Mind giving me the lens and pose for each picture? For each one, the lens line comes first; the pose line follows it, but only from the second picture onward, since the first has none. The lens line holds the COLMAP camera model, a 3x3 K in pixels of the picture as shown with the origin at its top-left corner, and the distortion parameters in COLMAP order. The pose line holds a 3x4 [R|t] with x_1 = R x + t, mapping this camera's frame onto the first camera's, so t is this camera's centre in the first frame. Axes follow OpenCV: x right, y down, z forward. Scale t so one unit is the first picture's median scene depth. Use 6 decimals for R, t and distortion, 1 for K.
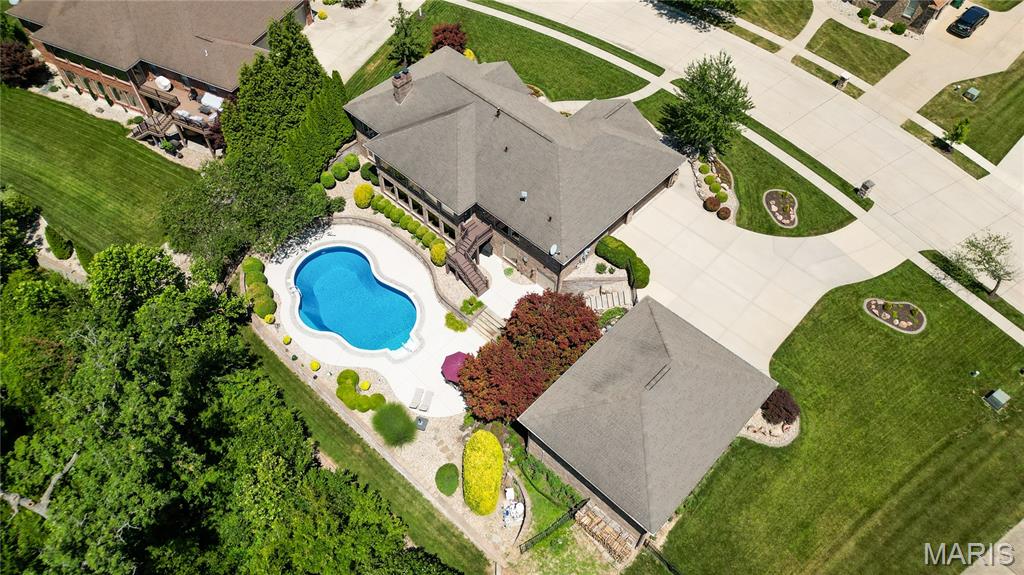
lens RADIAL K [[727.1, 0, 509.9], [0, 727.1, 283.8], [0, 0, 1]] dist [0.051673, -0.054754]
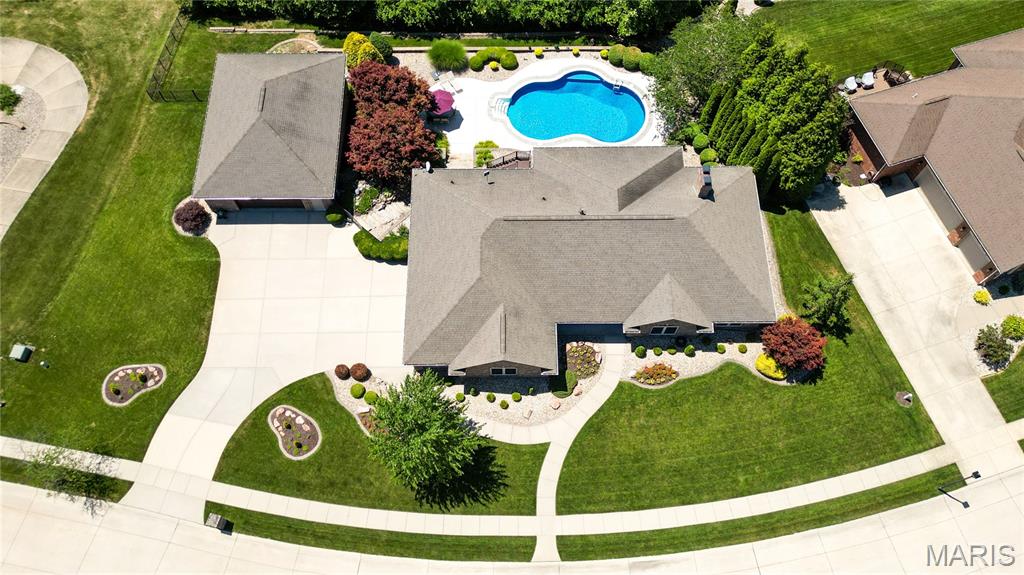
lens RADIAL K [[773.8, 0, 509.9], [0, 773.8, 291.1], [0, 0, 1]] dist [0.057469, -0.062694]
pose [[-0.723039, 0.627288, -0.289352, 0.357745], [-0.548915, -0.267394, 0.791955, -0.908067], [0.419413, 0.731444, 0.537664, 0.525753]]
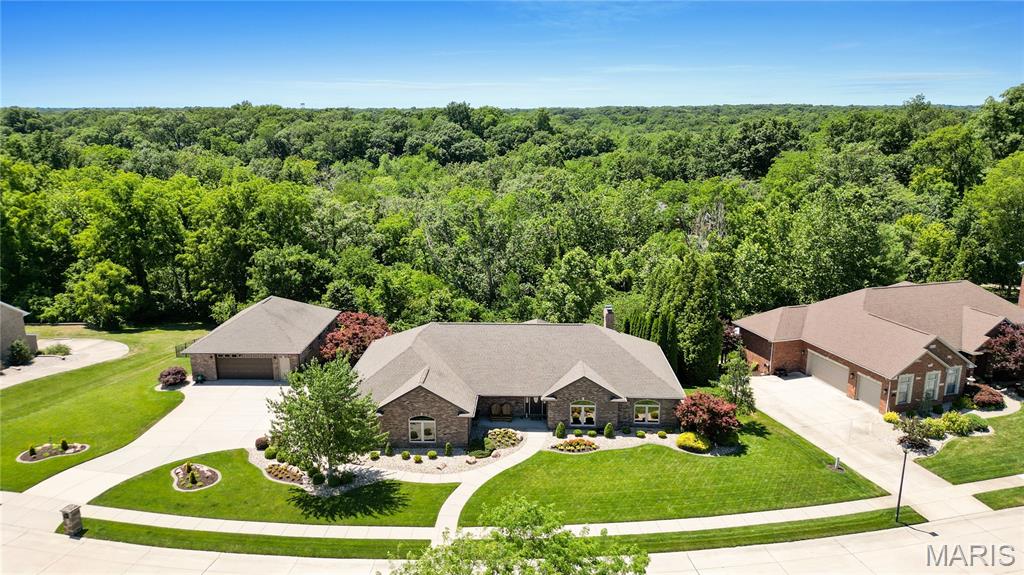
lens RADIAL K [[718.5, 0, 512.0], [0, 718.5, 287.5], [0, 0, 1]] dist [0.049107, -0.004332]
pose [[-0.748200, 0.150716, -0.646128, 0.599965], [-0.527063, 0.456497, 0.716809, -0.951483], [0.402991, 0.876866, -0.262114, 1.186499]]
